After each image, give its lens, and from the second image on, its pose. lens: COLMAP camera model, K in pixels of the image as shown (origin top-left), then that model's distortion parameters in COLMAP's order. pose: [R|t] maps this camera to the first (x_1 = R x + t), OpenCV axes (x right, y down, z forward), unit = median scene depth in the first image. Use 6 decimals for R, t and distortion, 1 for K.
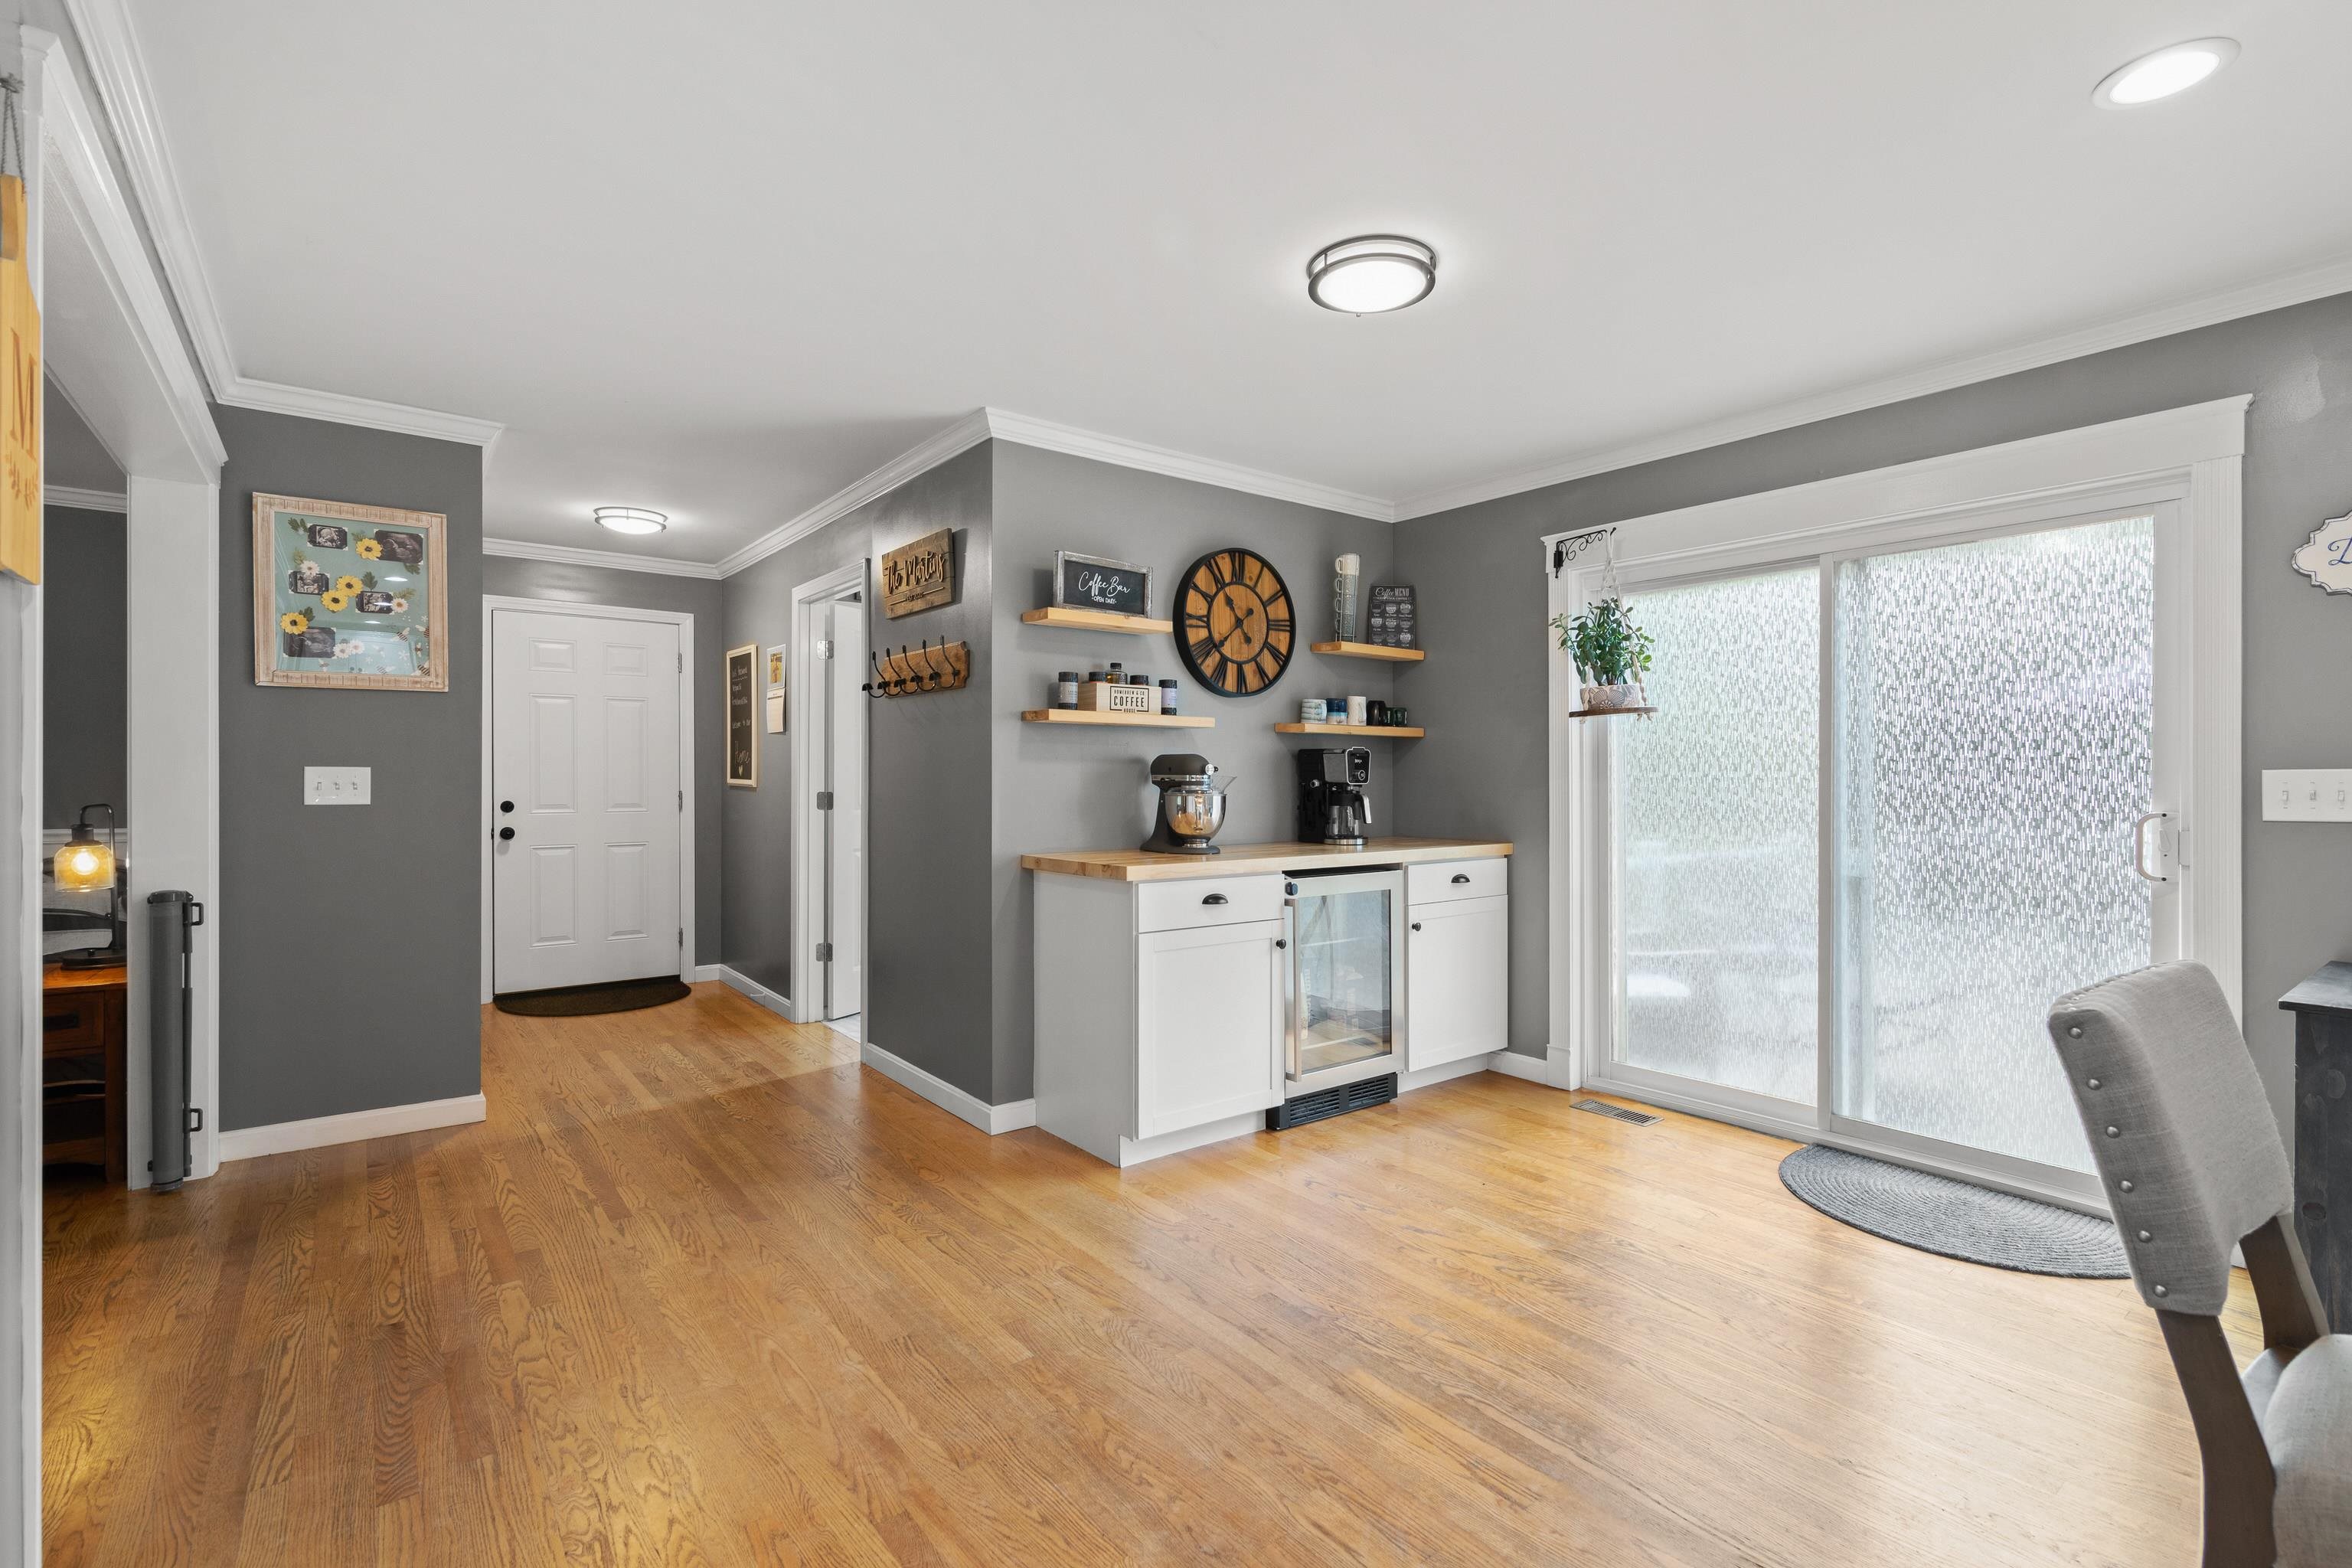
lens RADIAL K [[1062.5, 0, 1171.2], [0, 1062.5, 781.7], [0, 0, 1]] dist [0.000337, 0.000056]
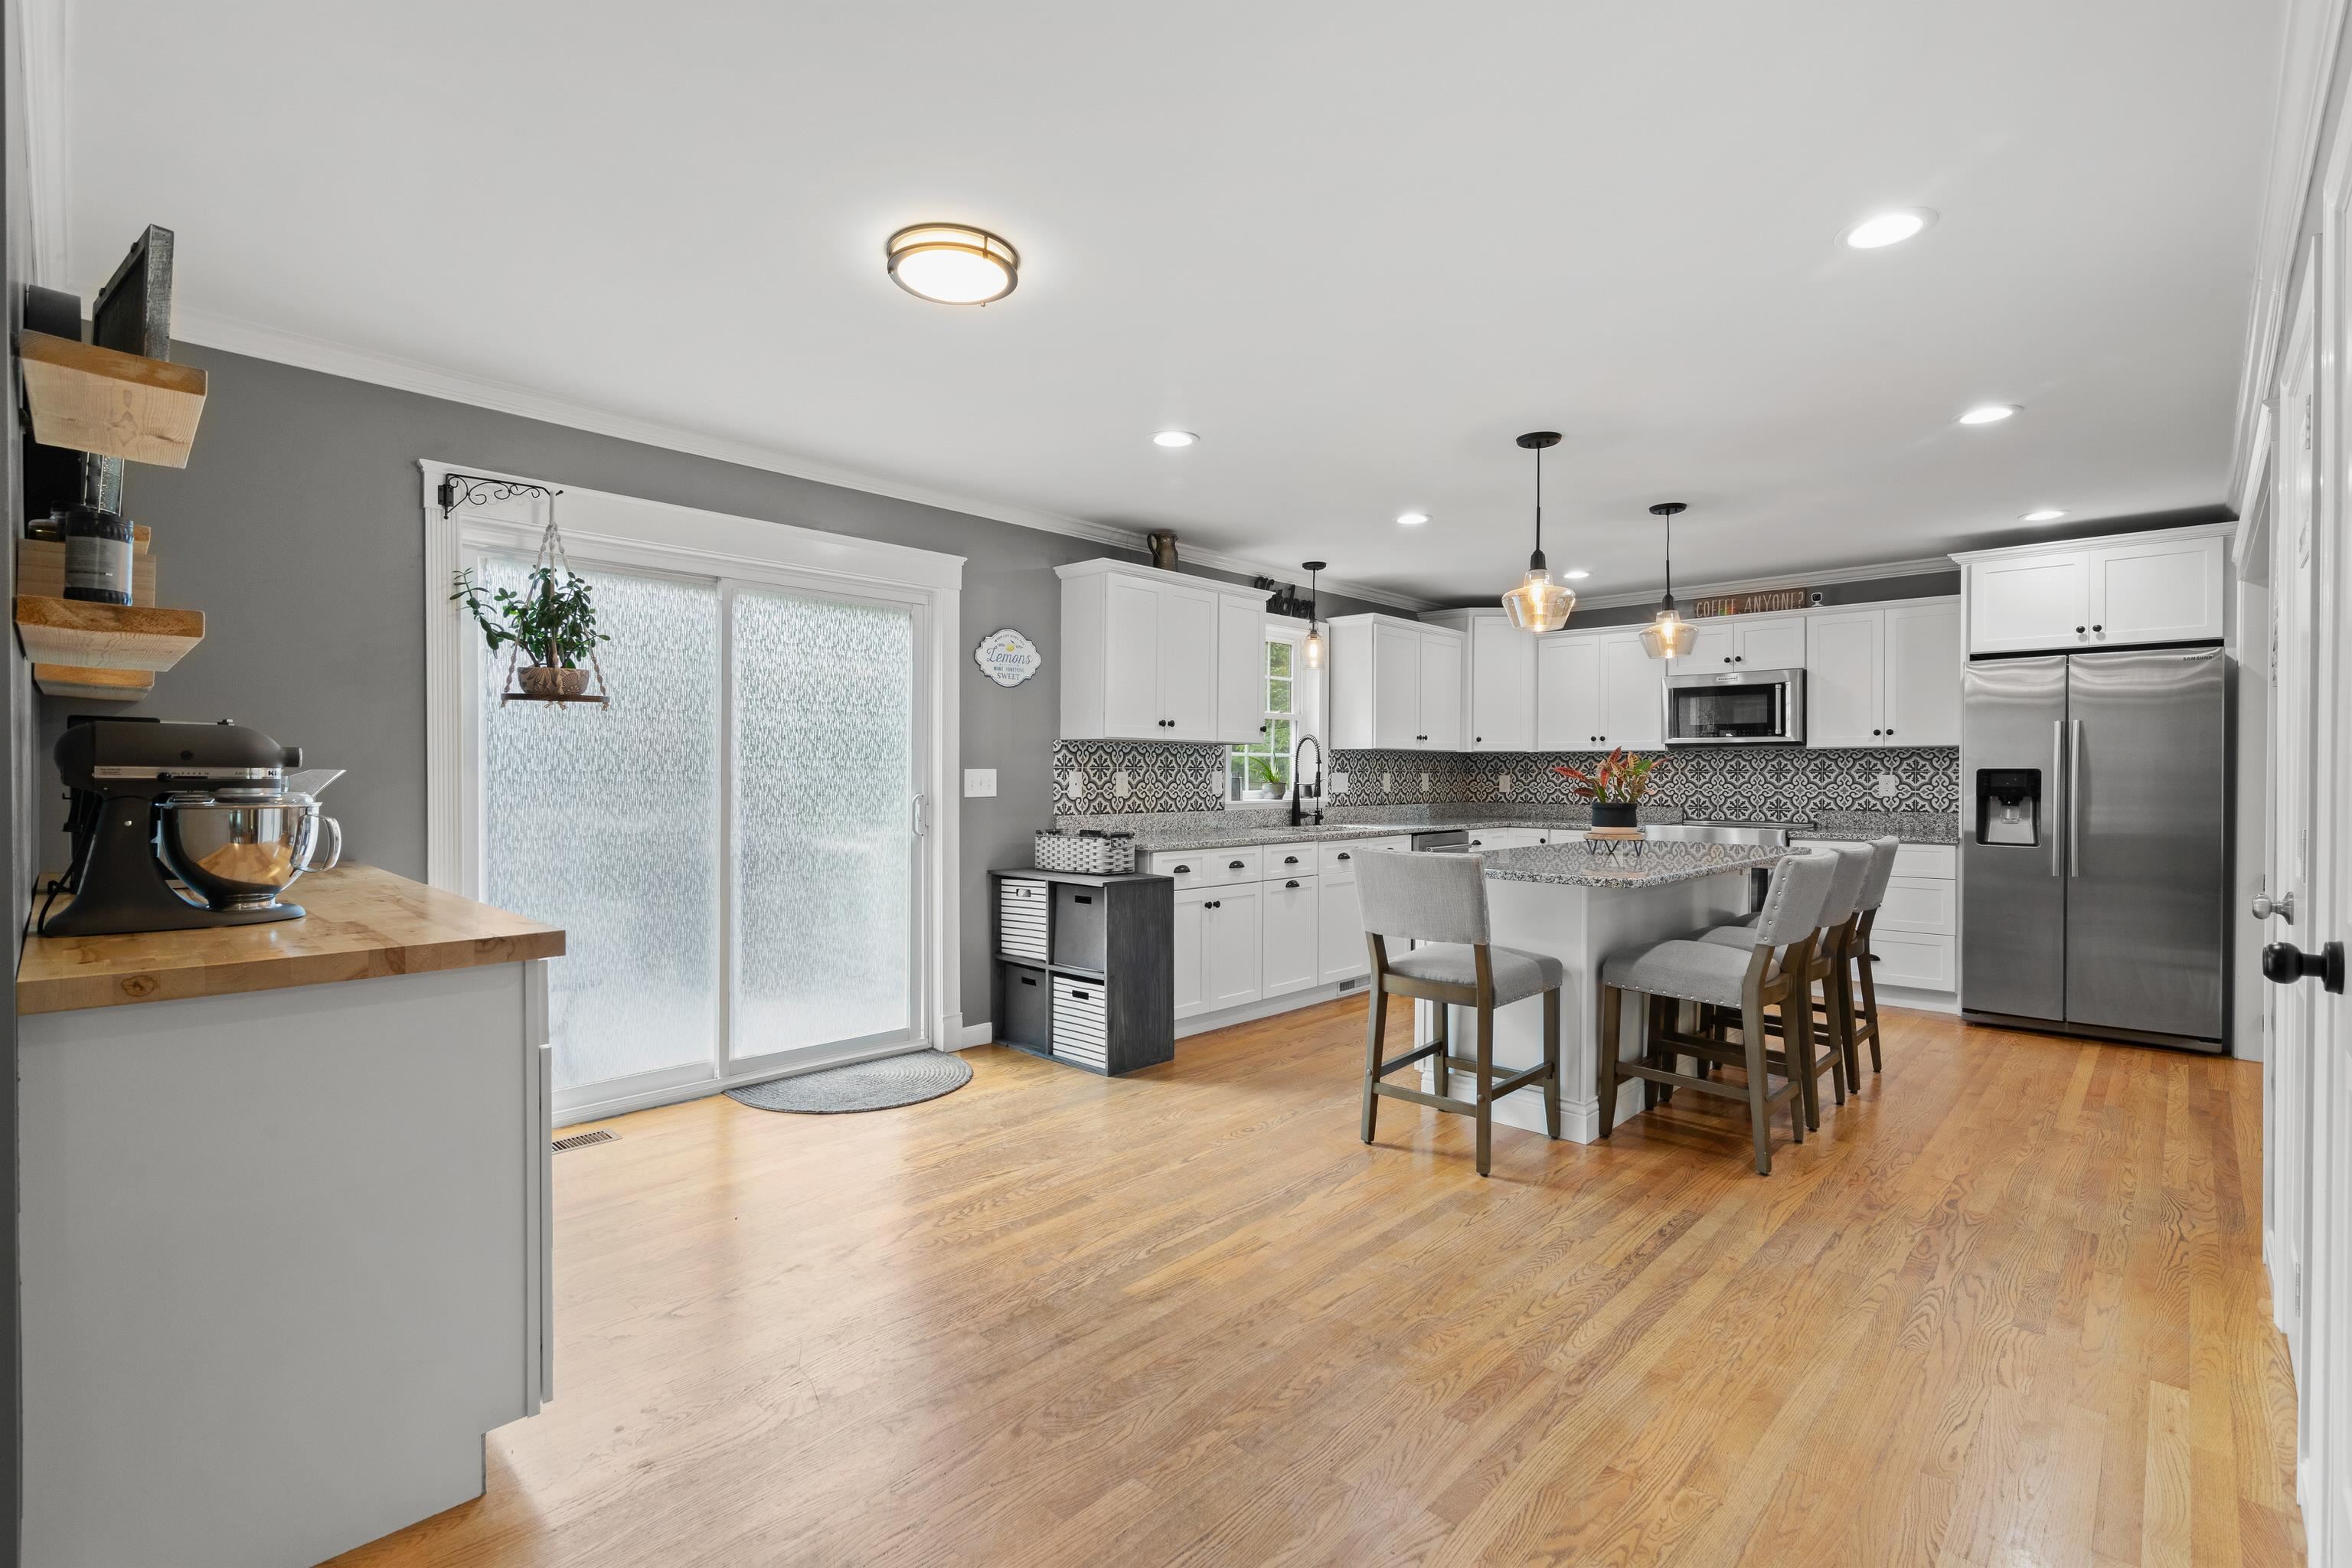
lens RADIAL K [[1062.5, 0, 1171.2], [0, 1062.5, 781.7], [0, 0, 1]] dist [0.000337, 0.000056]
pose [[-0.147827, -0.009889, 0.988964, -0.666422], [-0.003032, 0.999950, 0.009546, -0.006706], [-0.989009, -0.001587, -0.147850, 0.770648]]
